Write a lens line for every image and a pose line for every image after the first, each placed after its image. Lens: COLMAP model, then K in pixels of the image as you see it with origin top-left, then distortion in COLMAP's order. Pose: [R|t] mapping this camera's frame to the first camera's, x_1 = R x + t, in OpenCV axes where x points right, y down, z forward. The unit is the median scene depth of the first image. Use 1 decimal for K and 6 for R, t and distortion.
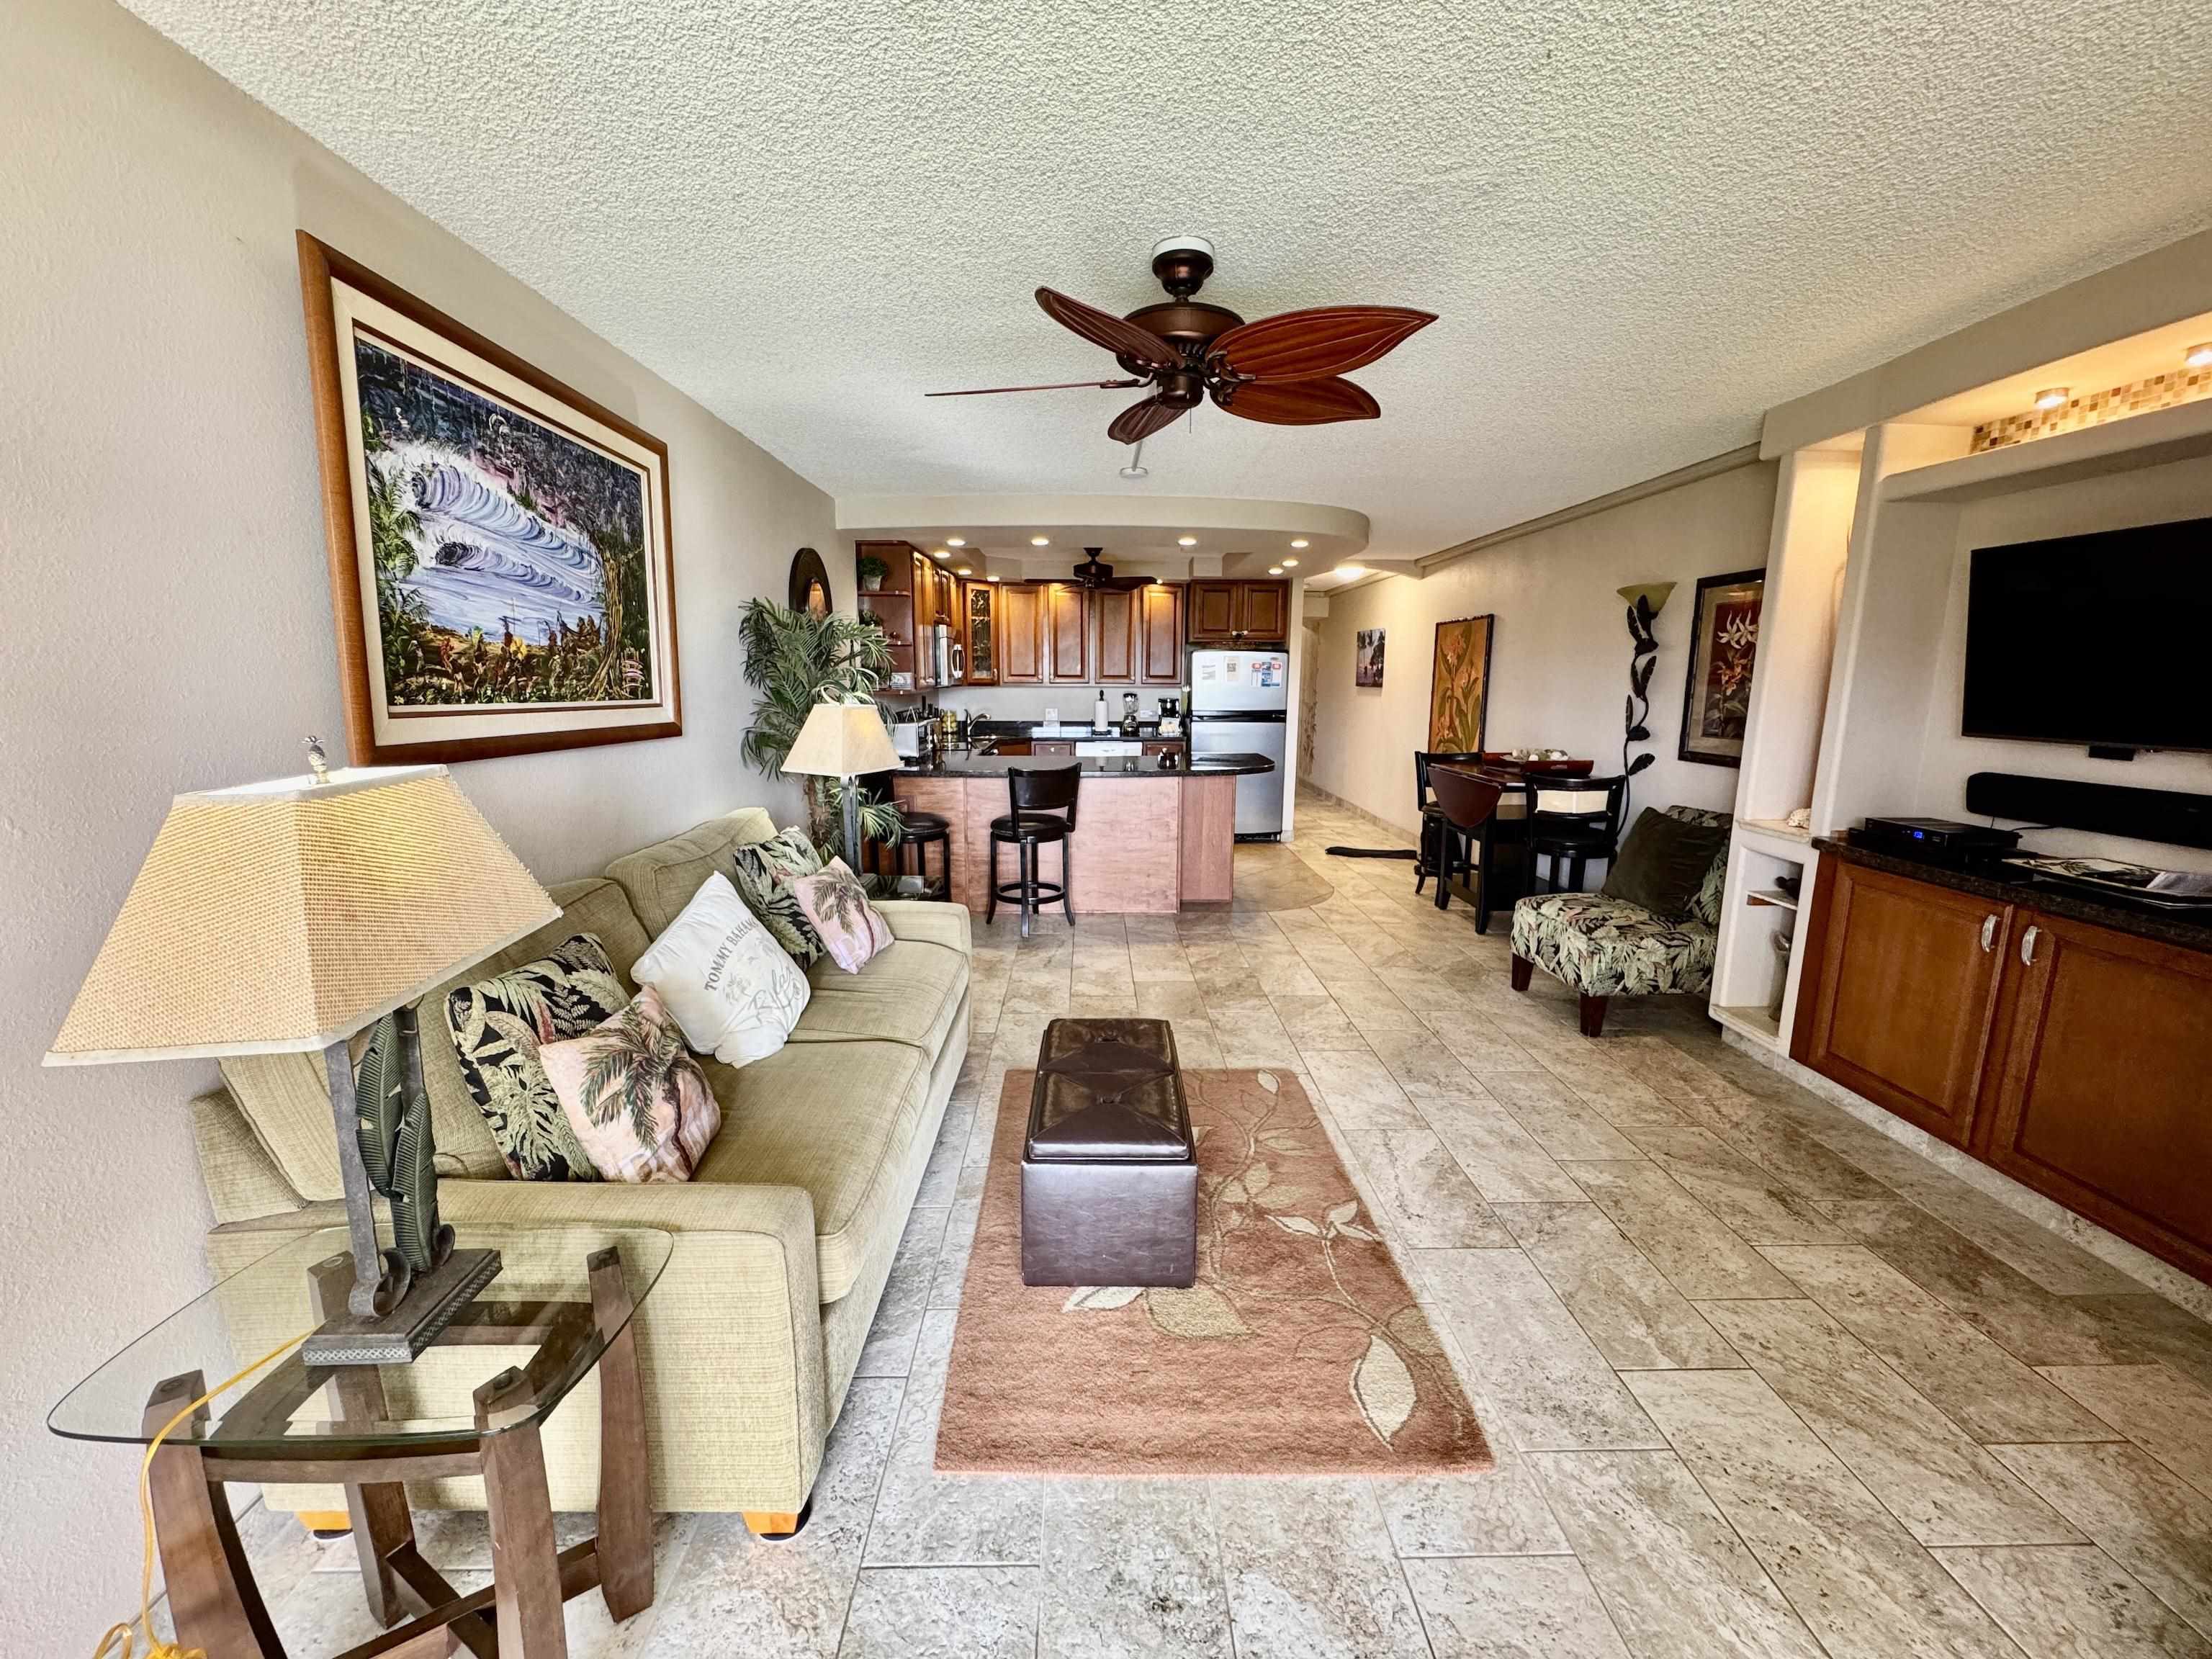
lens RADIAL K [[883.8, 0, 1103.8], [0, 883.8, 826.6], [0, 0, 1]] dist [-0.004635, 0.001154]
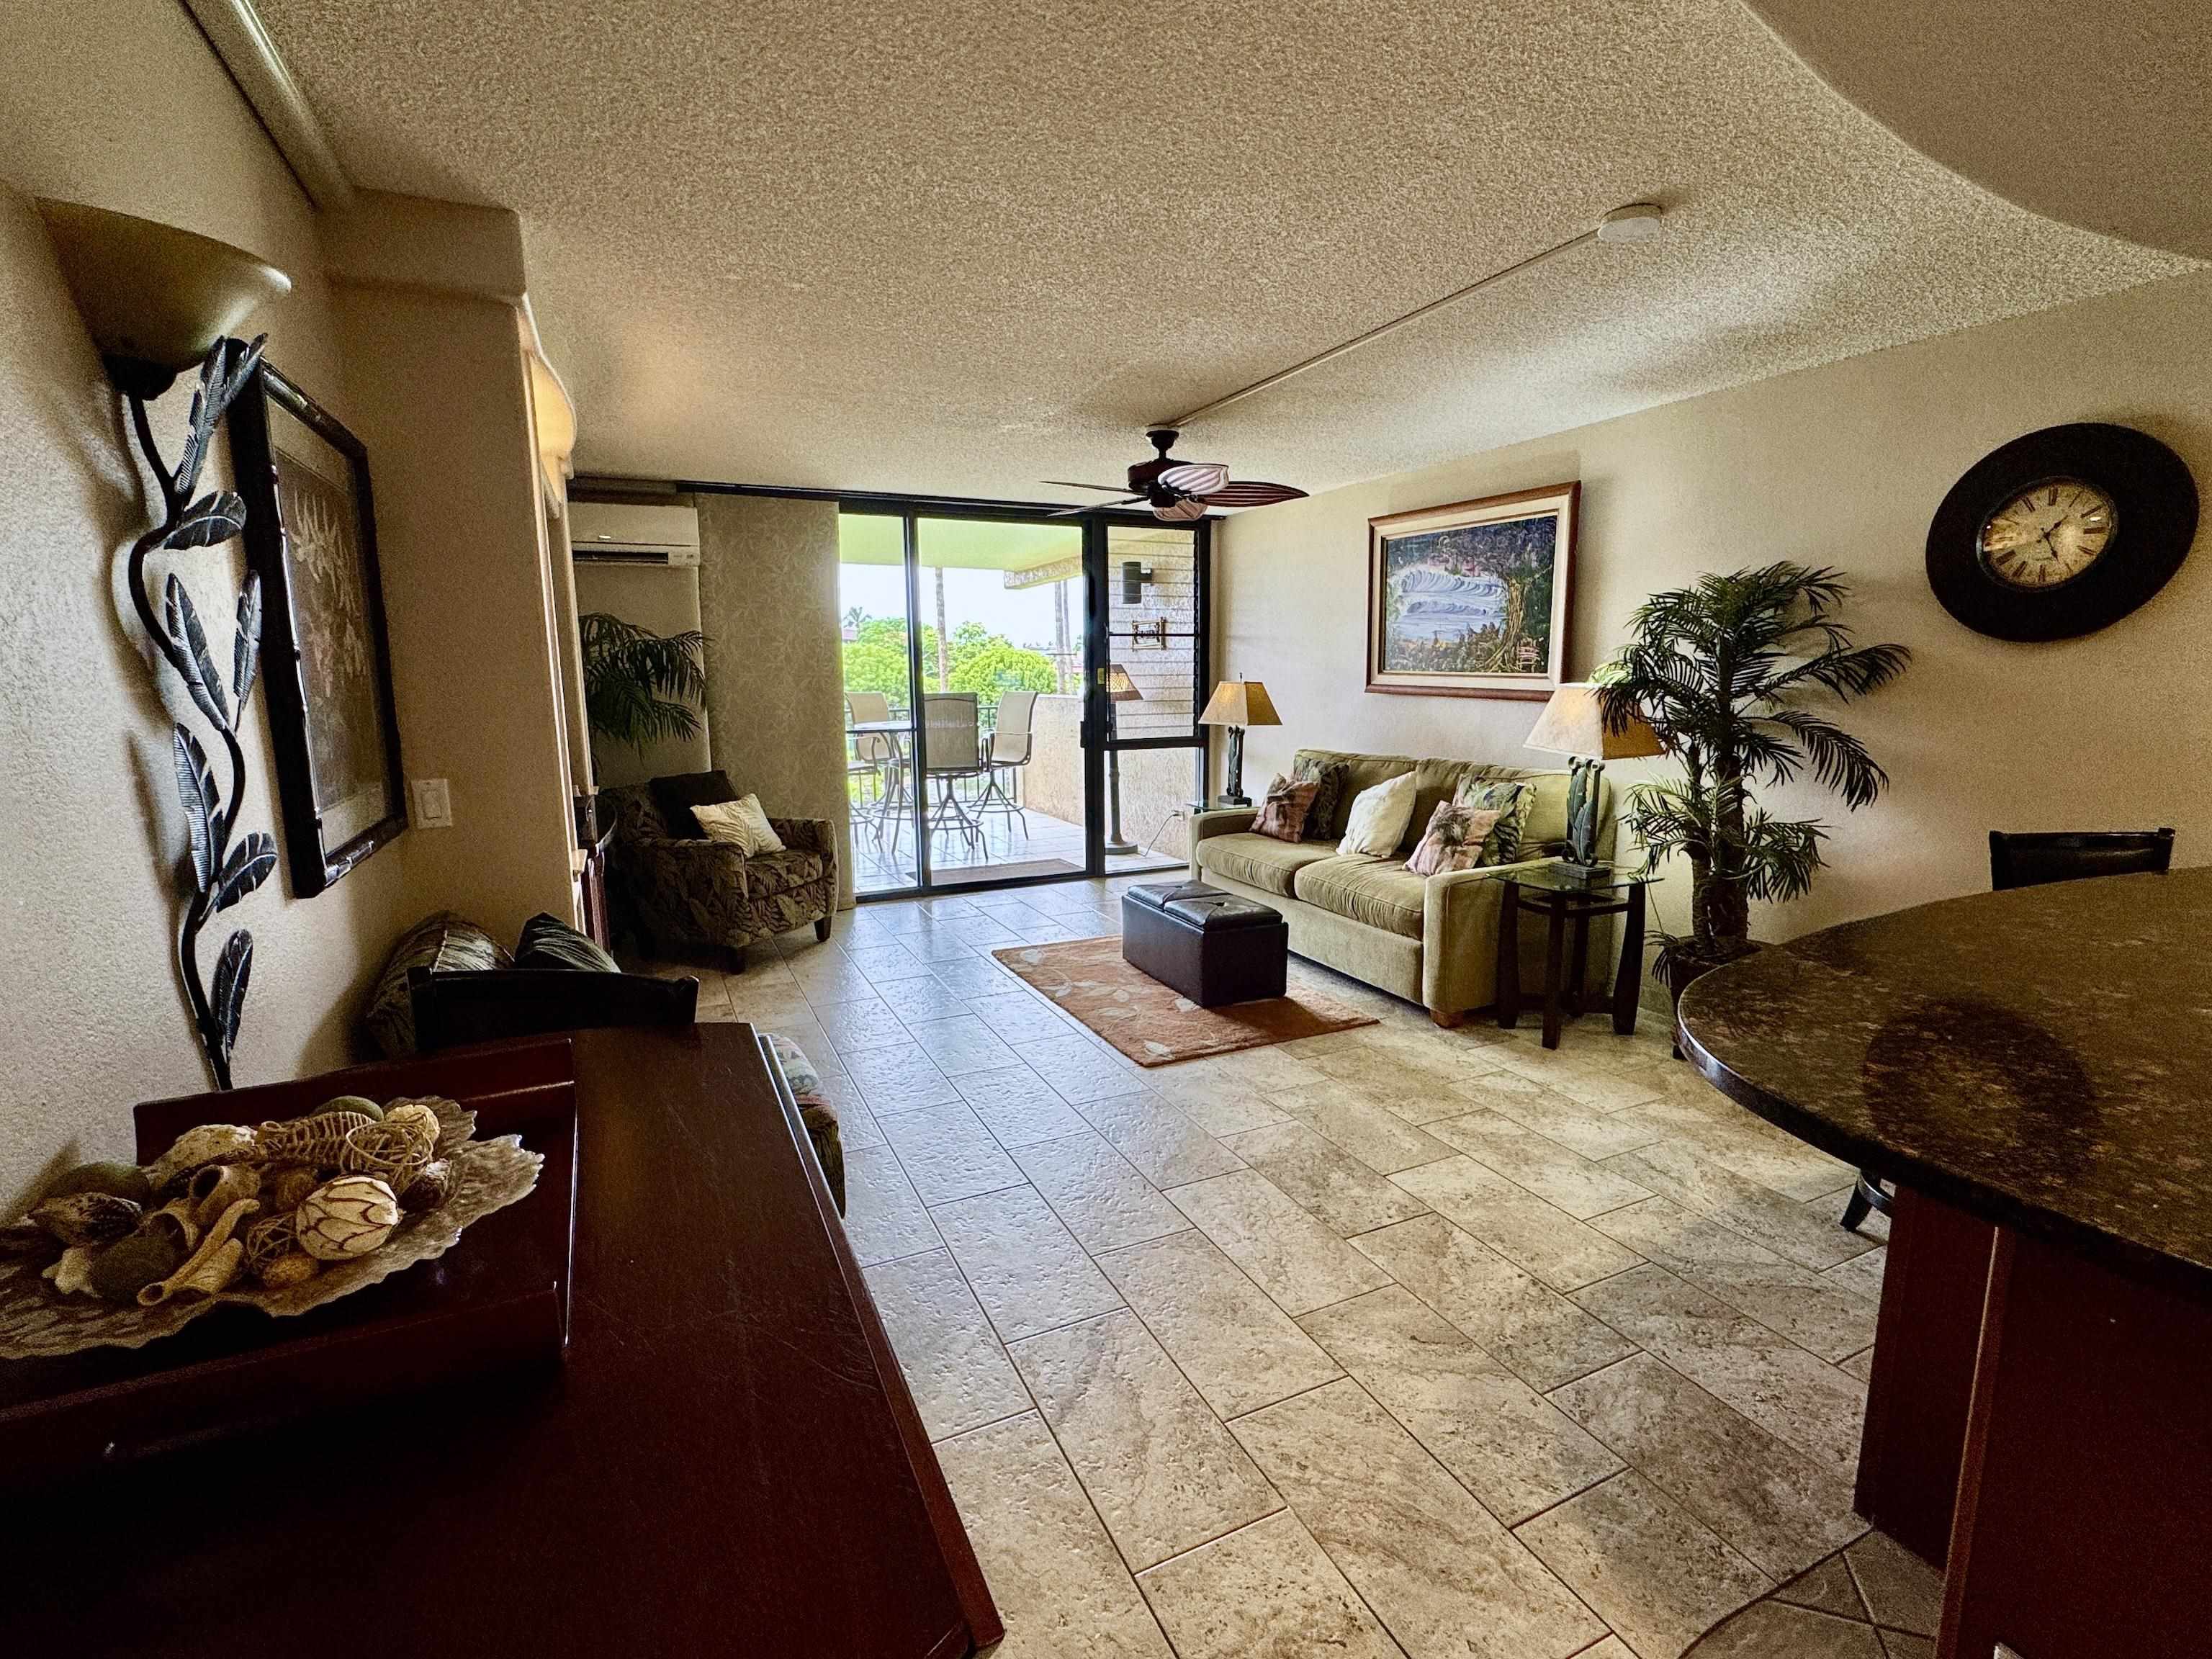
lens RADIAL K [[1005.6, 0, 1111.5], [0, 1005.6, 832.5], [0, 0, 1]] dist [-0.001870, 0.000100]
pose [[-0.908470, 0.072268, -0.411654, 0.624648], [-0.064940, 0.948568, 0.309841, -0.278891], [0.412873, 0.308214, -0.857053, 1.699623]]
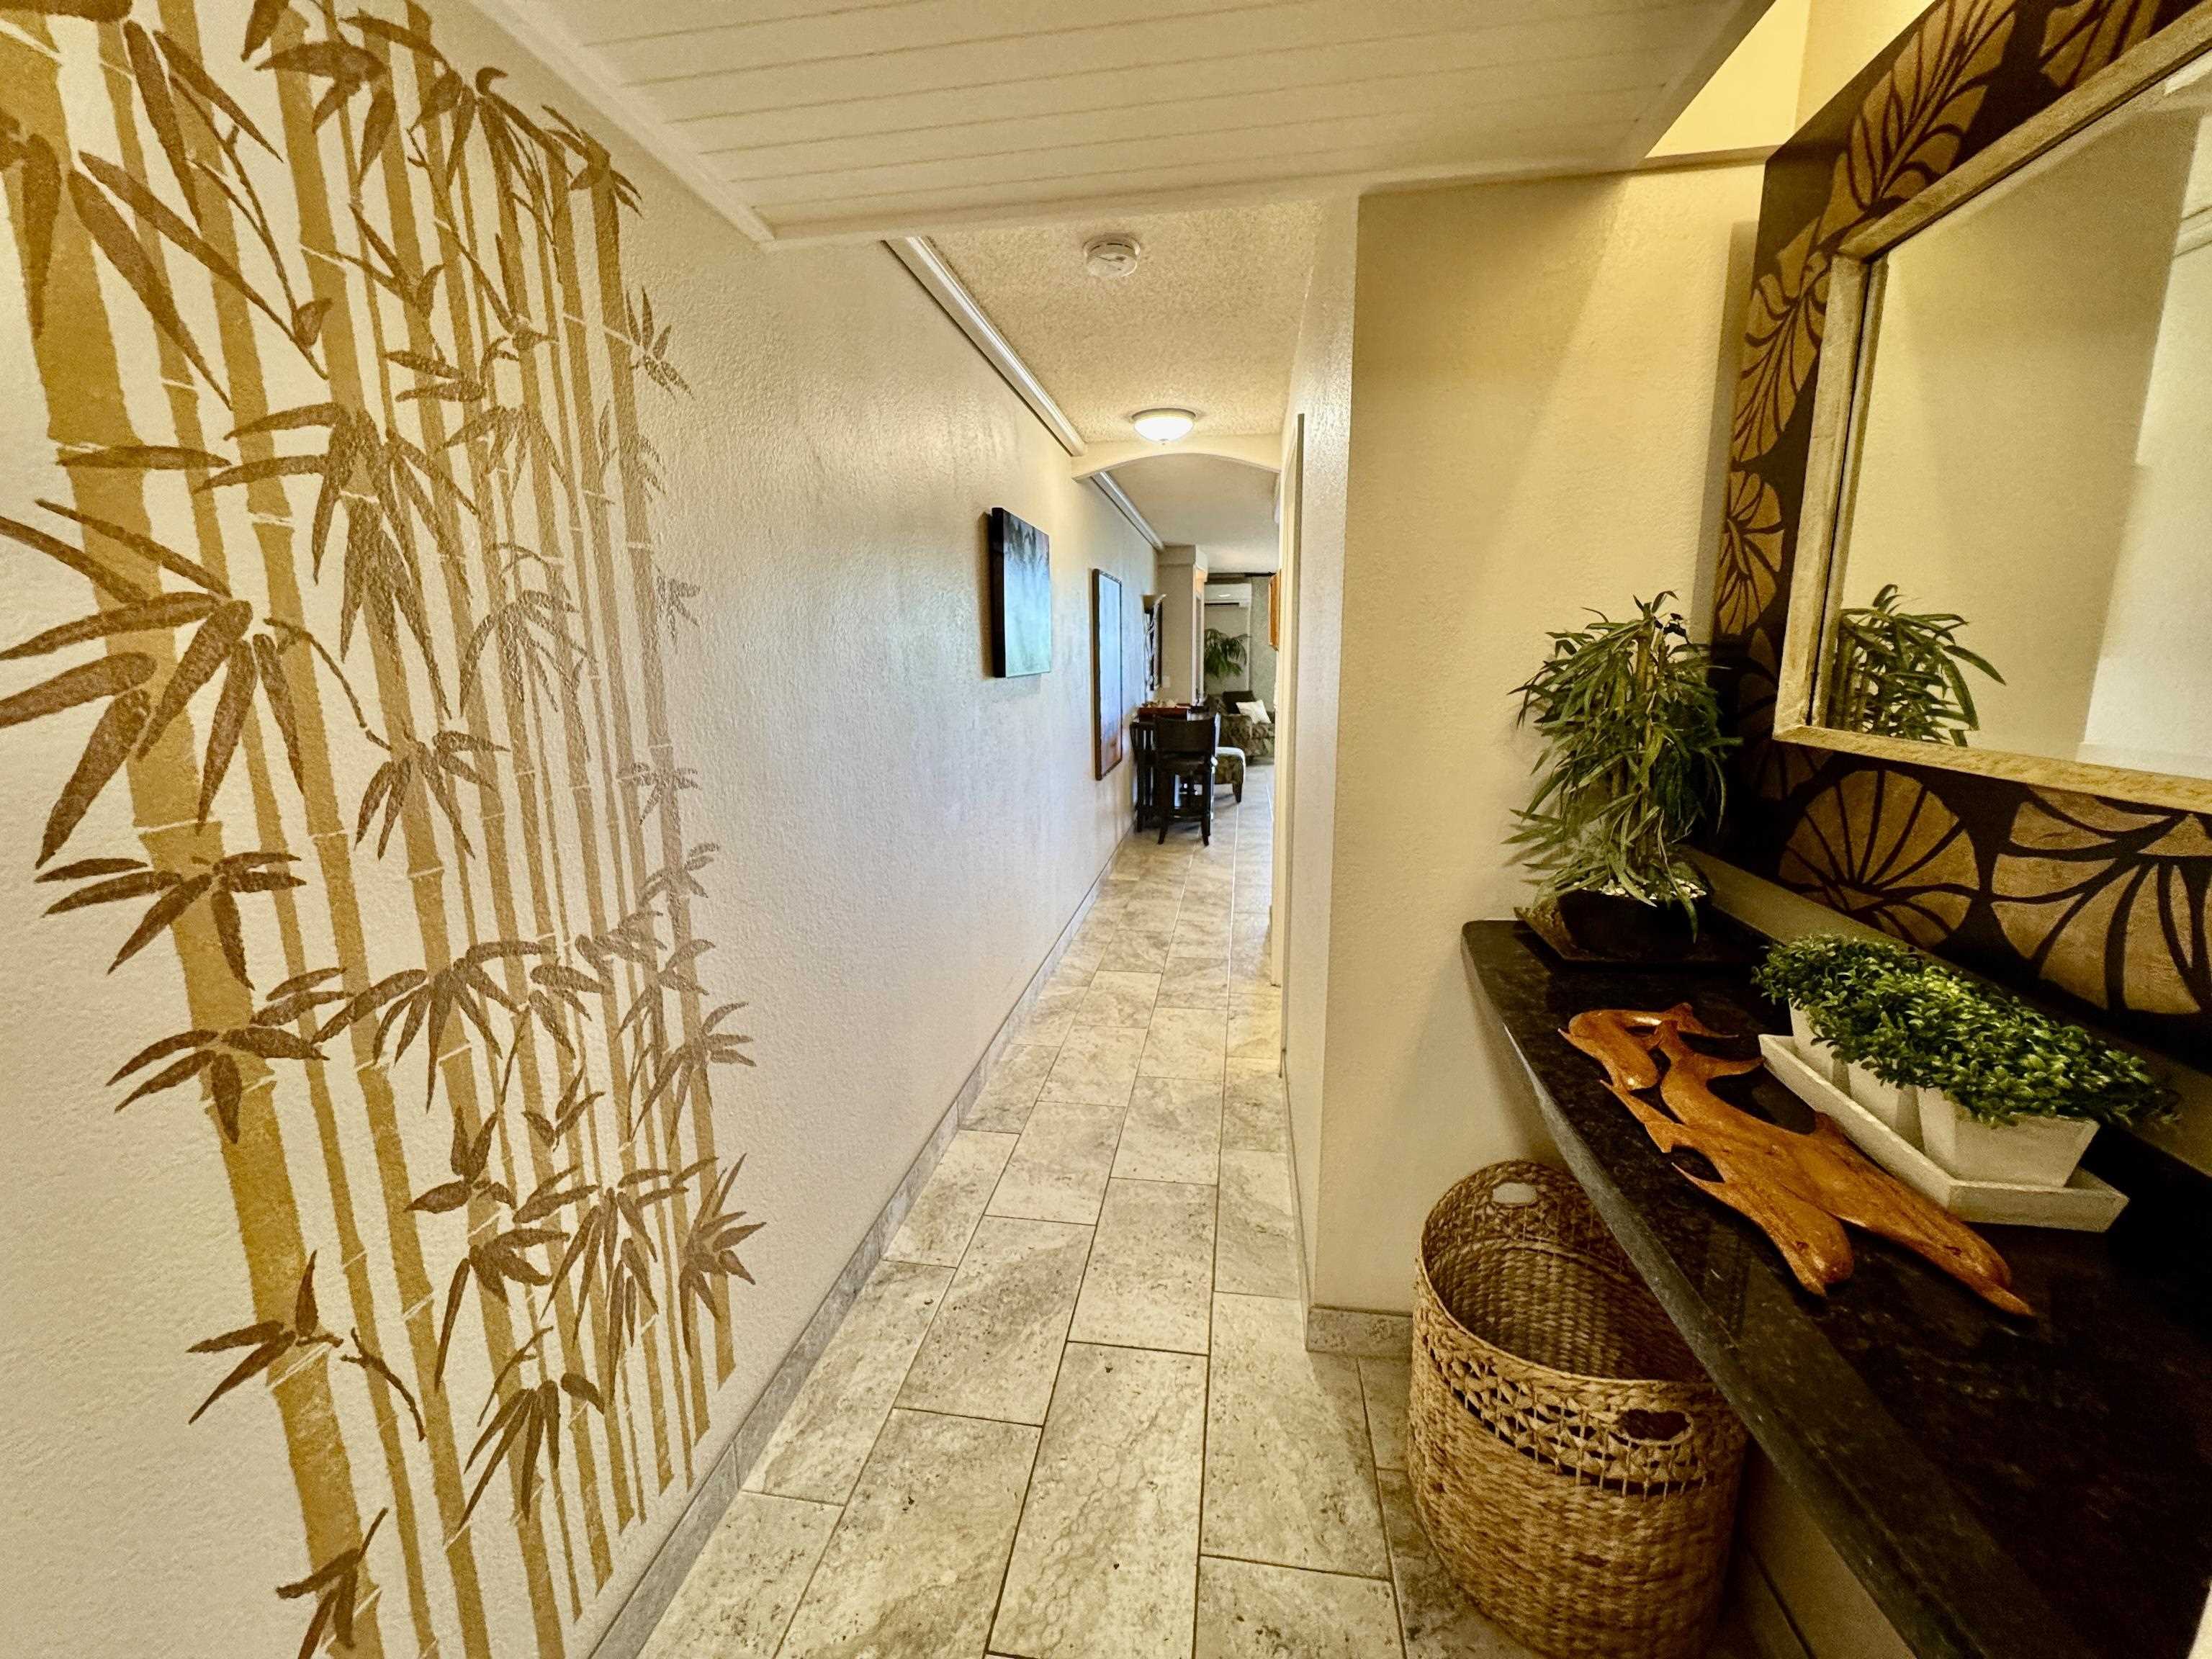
lens RADIAL K [[883.8, 0, 1105.6], [0, 883.8, 822.3], [0, 0, 1]] dist [-0.004635, 0.001154]
pose [[-0.985063, -0.024642, 0.170419, 0.525593], [0.038056, 0.934078, 0.355036, -0.503106], [-0.167933, 0.356219, -0.919188, 2.943861]]
